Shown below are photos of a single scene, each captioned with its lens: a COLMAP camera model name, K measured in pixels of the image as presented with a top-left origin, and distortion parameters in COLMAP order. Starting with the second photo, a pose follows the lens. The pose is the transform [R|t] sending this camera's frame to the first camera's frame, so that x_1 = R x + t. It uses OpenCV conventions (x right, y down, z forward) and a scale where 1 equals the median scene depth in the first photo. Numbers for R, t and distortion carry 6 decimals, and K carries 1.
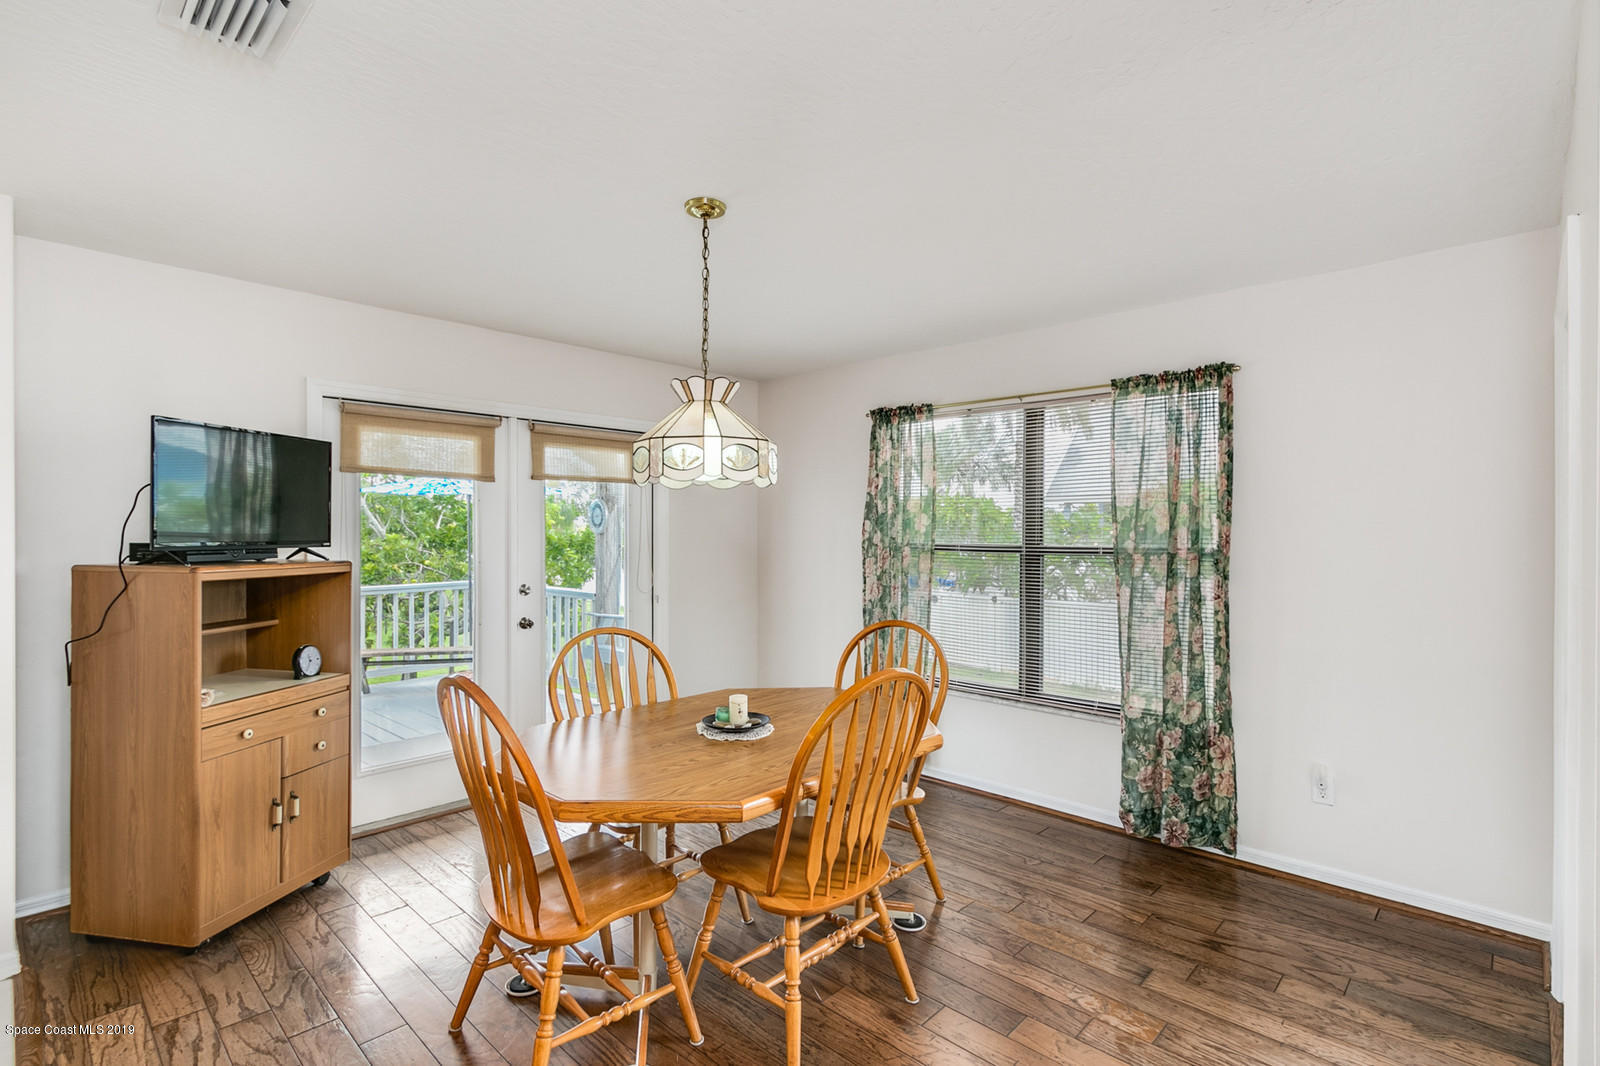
lens RADIAL K [[747.9, 0, 783.7], [0, 747.9, 541.4], [0, 0, 1]] dist [0.004032, 0.000113]
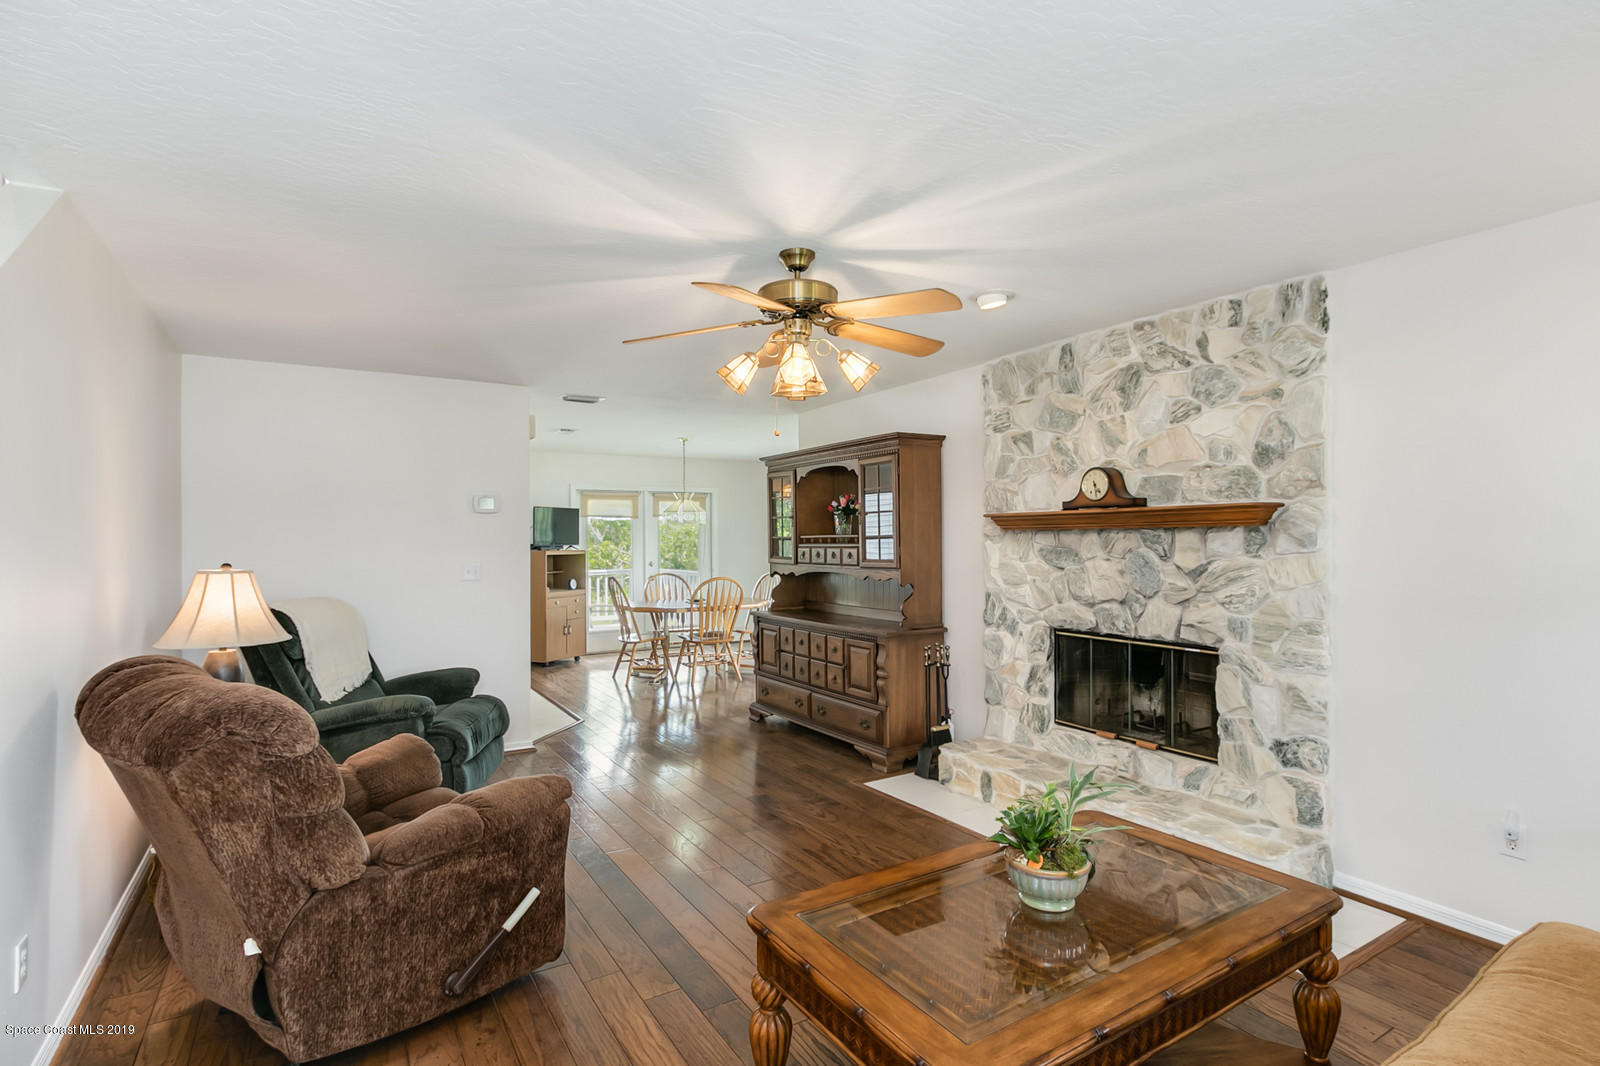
lens RADIAL K [[783.0, 0, 781.0], [0, 783.0, 540.2], [0, 0, 1]] dist [-0.002173, -0.000212]
pose [[0.963656, -0.009388, -0.266980, 0.937426], [0.007464, 0.999938, -0.008221, 0.019479], [0.267040, 0.005930, 0.963667, -1.678355]]
